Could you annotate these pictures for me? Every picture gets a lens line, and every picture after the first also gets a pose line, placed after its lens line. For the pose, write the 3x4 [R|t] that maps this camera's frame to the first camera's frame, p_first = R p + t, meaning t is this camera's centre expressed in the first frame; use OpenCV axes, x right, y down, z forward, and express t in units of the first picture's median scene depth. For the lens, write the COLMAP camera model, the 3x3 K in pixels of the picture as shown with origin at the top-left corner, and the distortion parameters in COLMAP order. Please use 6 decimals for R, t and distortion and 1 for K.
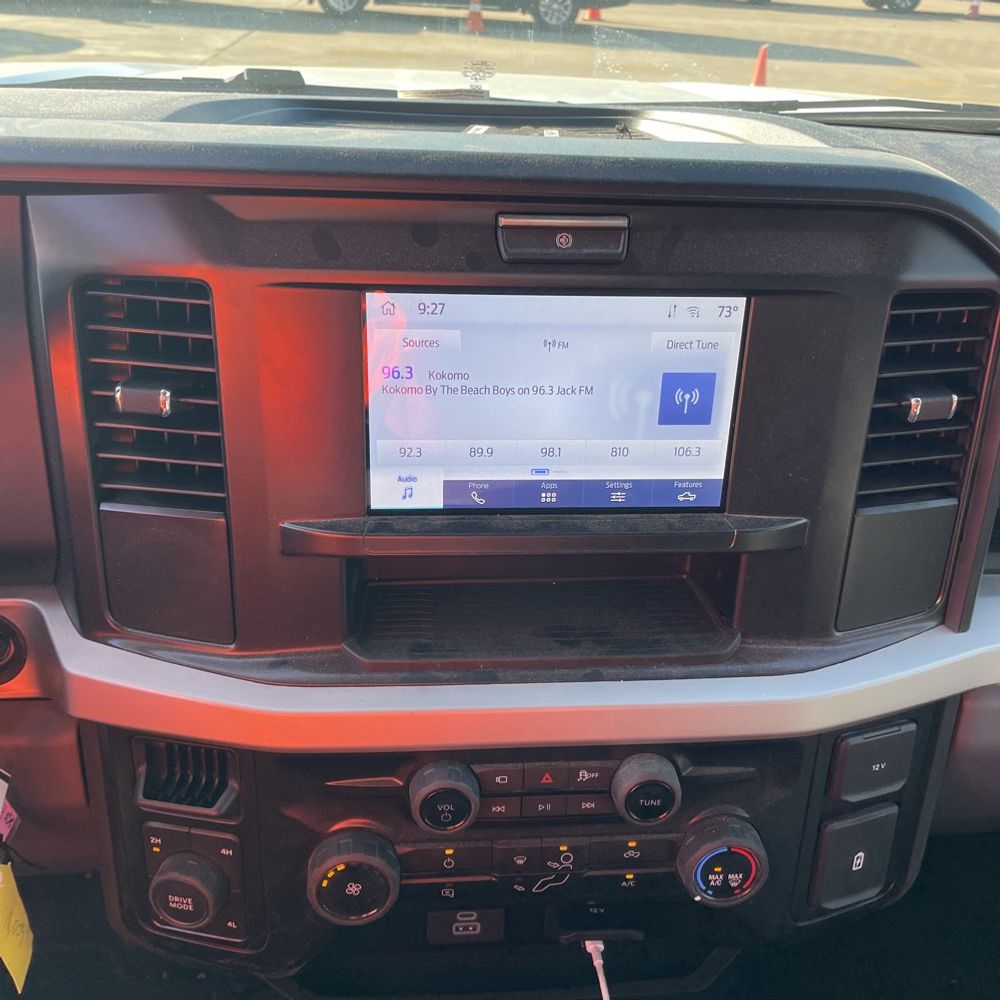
lens RADIAL K [[1014.9, 0, 495.8], [0, 1014.9, 503.9], [0, 0, 1]] dist [0.050277, 0.000000]
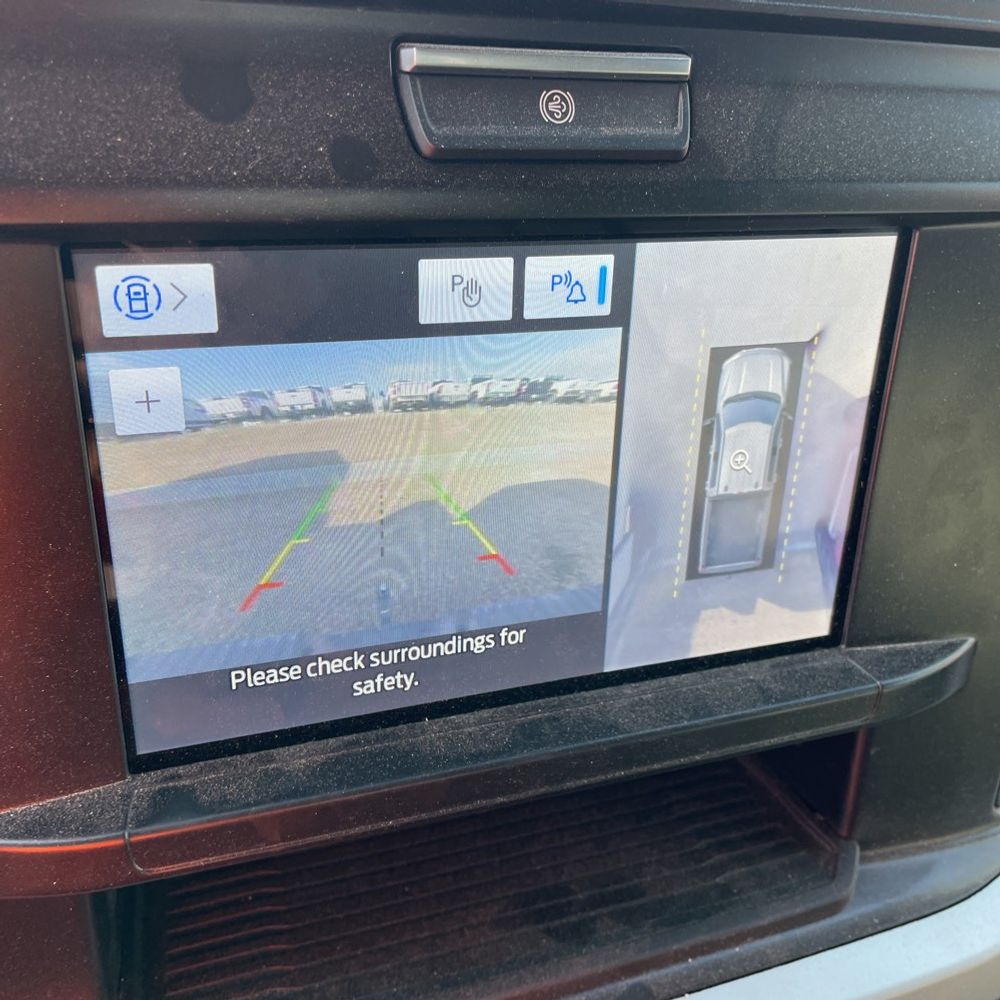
lens RADIAL K [[1014.9, 0, 505.9], [0, 1014.9, 502.5], [0, 0, 1]] dist [0.050277, 0.000000]
pose [[0.960407, -0.100575, 0.259815, -0.075616], [0.096190, 0.994924, 0.029573, -0.100656], [-0.261470, -0.003411, 0.965206, 0.548490]]
